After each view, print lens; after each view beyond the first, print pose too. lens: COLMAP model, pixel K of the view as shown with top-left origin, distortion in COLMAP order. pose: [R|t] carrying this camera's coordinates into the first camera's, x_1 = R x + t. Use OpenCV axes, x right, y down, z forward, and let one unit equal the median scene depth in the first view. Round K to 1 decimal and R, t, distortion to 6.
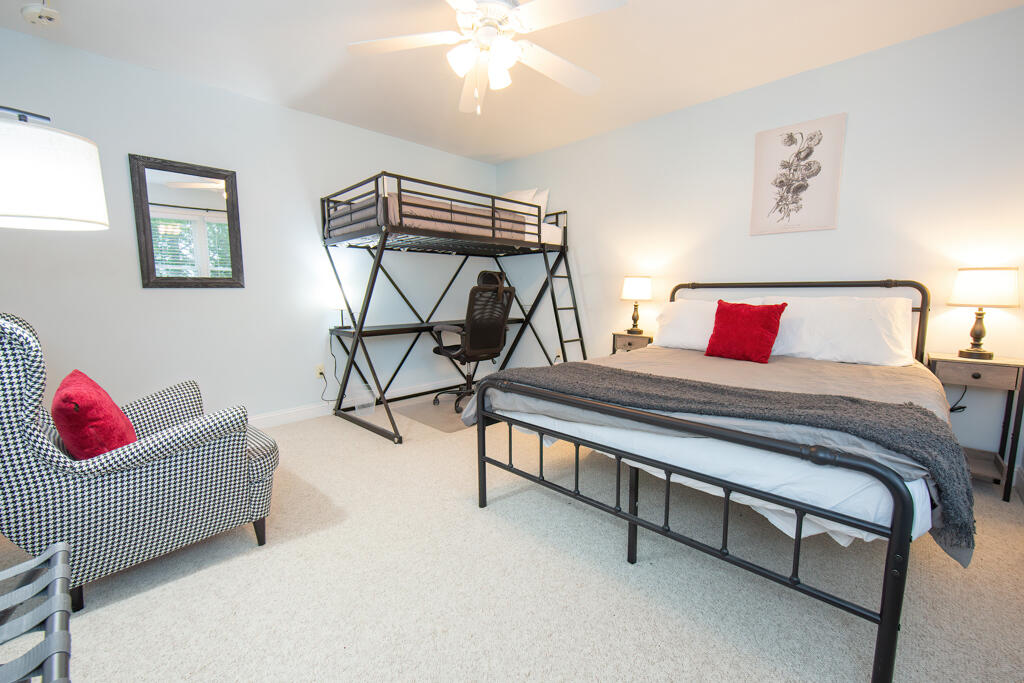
lens RADIAL K [[419.0, 0, 512.0], [0, 419.0, 341.5], [0, 0, 1]] dist [-0.014013, -0.000063]
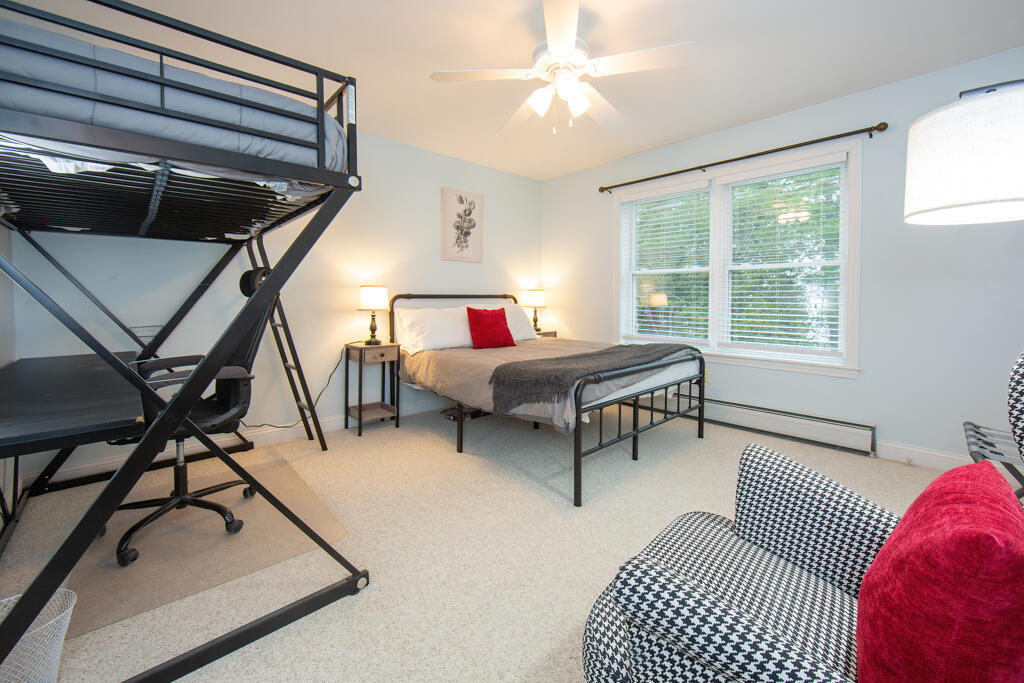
lens RADIAL K [[415.4, 0, 508.2], [0, 415.4, 313.3], [0, 0, 1]] dist [-0.000681, -0.000068]
pose [[0.065046, -0.027760, 0.997496, -0.823939], [0.124915, 0.991977, 0.019460, -0.089941], [-0.990033, 0.123337, 0.067992, 0.783579]]
